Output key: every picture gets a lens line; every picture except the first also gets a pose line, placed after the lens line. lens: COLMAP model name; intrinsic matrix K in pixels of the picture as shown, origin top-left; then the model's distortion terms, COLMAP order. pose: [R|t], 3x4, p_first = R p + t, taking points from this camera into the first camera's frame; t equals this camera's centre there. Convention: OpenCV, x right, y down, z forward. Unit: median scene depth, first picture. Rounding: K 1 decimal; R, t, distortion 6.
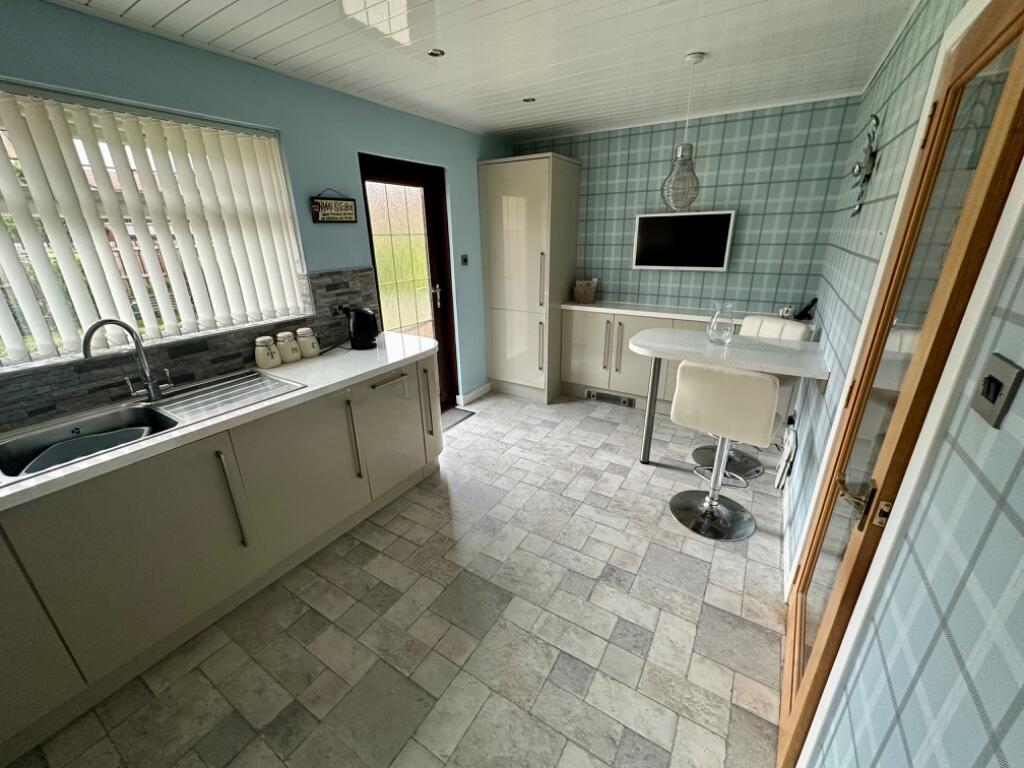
lens RADIAL K [[406.1, 0, 510.8], [0, 406.1, 382.6], [0, 0, 1]] dist [-0.002455, 0.000381]
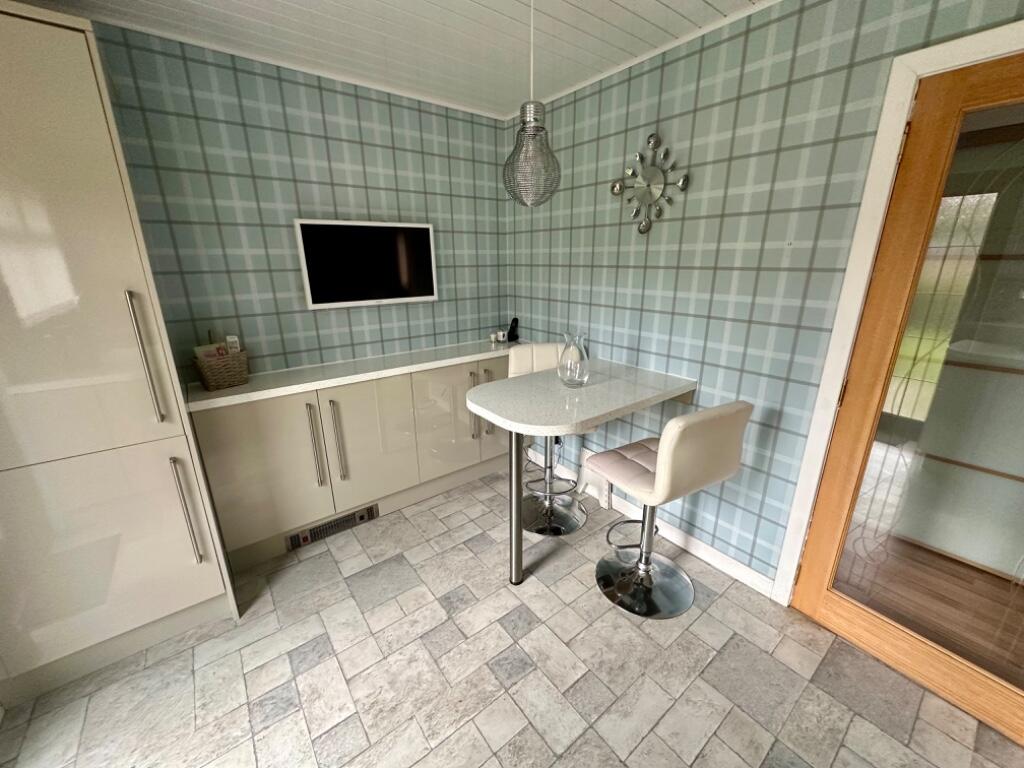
lens RADIAL K [[406.1, 0, 510.8], [0, 406.1, 382.6], [0, 0, 1]] dist [-0.002455, 0.000381]
pose [[0.345759, -0.259114, 0.901838, -0.165546], [0.328147, 0.933818, 0.142493, -0.177348], [-0.879074, 0.246667, 0.407903, 0.551818]]
